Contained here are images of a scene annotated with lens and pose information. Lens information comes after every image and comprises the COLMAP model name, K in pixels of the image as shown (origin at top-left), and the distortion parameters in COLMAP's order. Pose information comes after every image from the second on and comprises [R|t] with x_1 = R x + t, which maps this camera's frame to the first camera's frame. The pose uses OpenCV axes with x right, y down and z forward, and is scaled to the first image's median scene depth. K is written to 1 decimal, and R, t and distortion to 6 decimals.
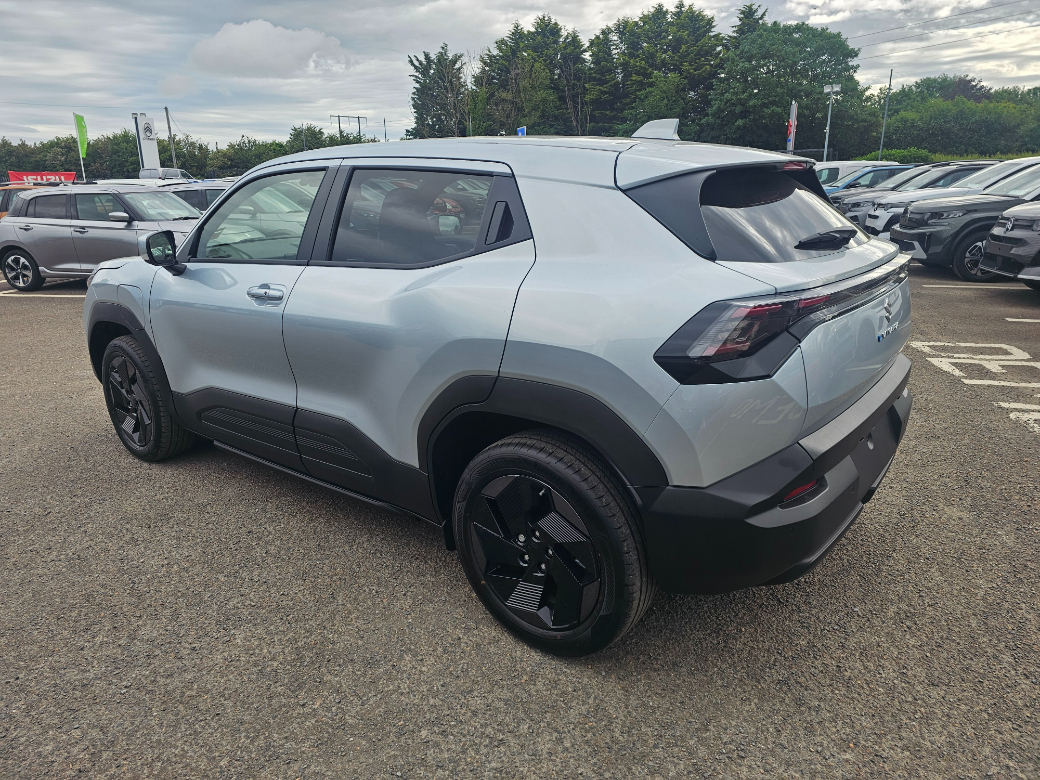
lens RADIAL K [[702.3, 0, 517.0], [0, 702.3, 375.0], [0, 0, 1]] dist [0.050273, -0.034880]
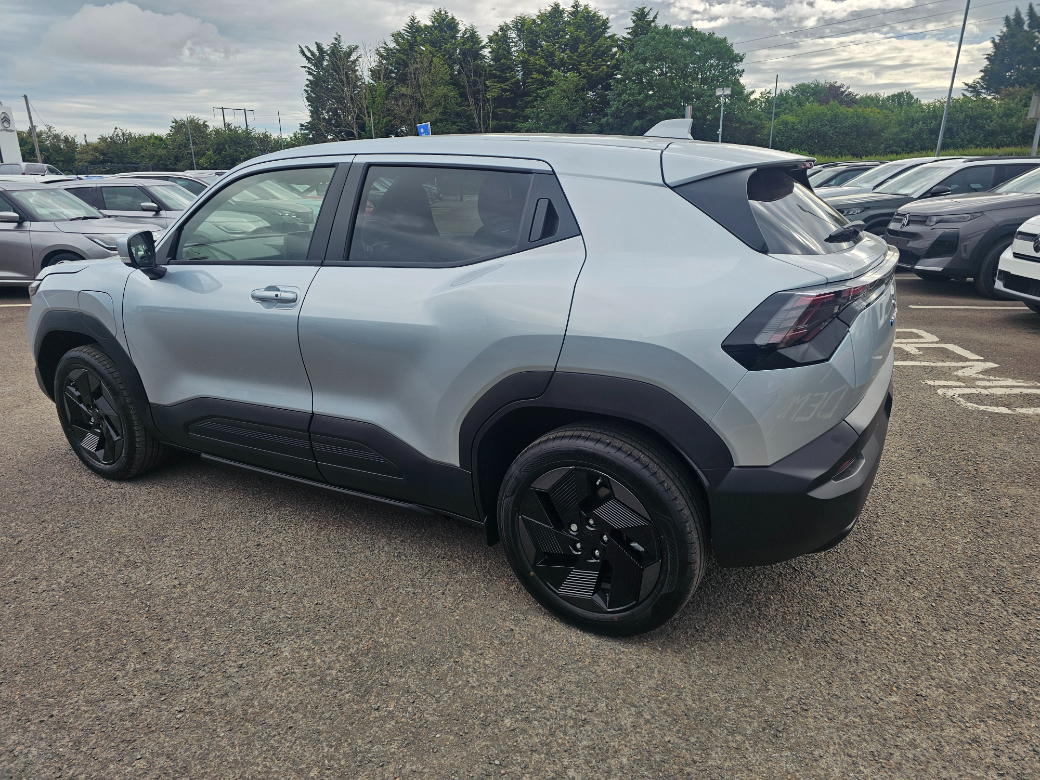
lens RADIAL K [[700.9, 0, 525.4], [0, 700.9, 390.8], [0, 0, 1]] dist [0.053235, -0.039859]
pose [[0.987686, -0.042635, 0.150528, -0.169650], [0.039103, 0.998888, 0.026353, 0.001565], [-0.151484, -0.020142, 0.988254, -0.001425]]
